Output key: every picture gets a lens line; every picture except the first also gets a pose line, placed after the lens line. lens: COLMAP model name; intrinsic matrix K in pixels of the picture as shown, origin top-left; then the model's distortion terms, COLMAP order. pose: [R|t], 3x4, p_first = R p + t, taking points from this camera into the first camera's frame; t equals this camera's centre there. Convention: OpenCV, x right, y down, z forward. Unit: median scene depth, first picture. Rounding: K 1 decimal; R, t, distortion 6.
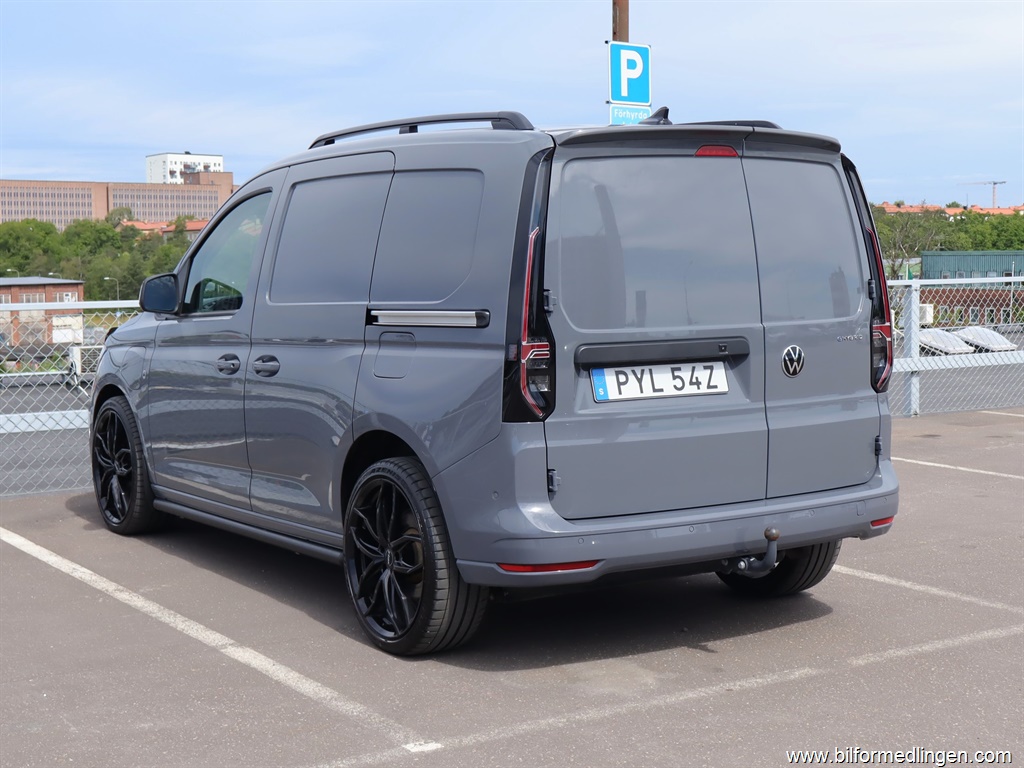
lens RADIAL K [[1646.6, 0, 506.4], [0, 1646.6, 380.3], [0, 0, 1]] dist [-0.031376, 0.000000]
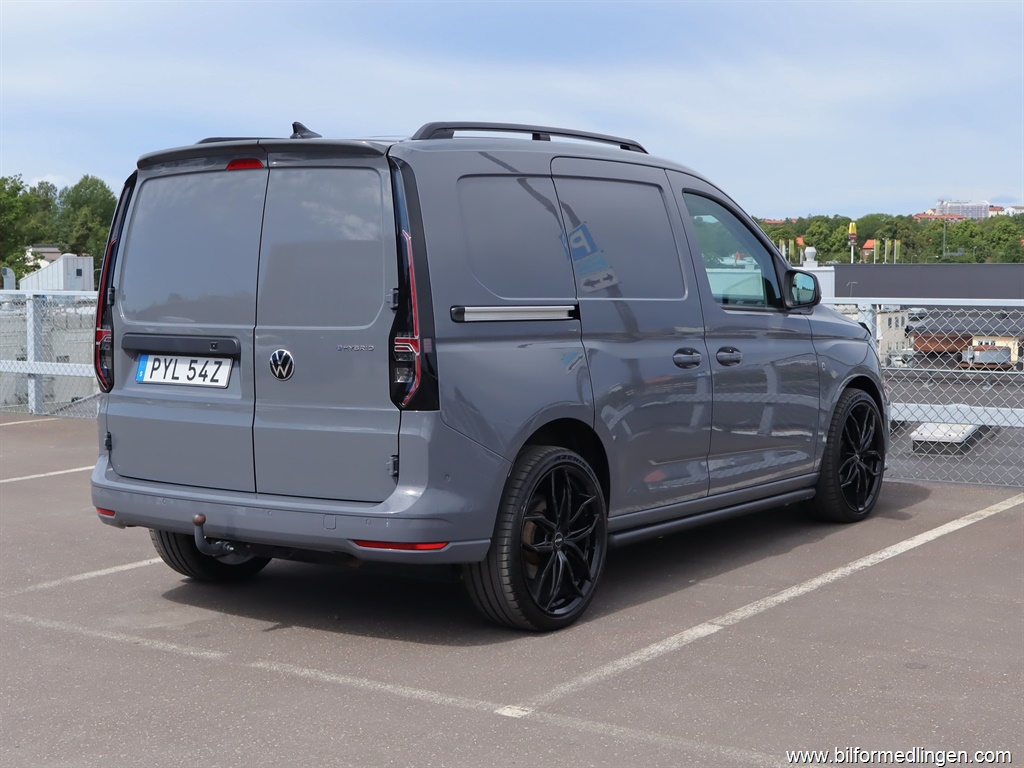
lens RADIAL K [[1646.6, 0, 514.0], [0, 1646.6, 388.0], [0, 0, 1]] dist [-0.031376, 0.000000]
pose [[0.390156, 0.086145, -0.916710, 1.215428], [-0.073848, 0.995334, 0.062103, -0.074360], [0.917783, 0.043467, 0.394697, 0.753607]]
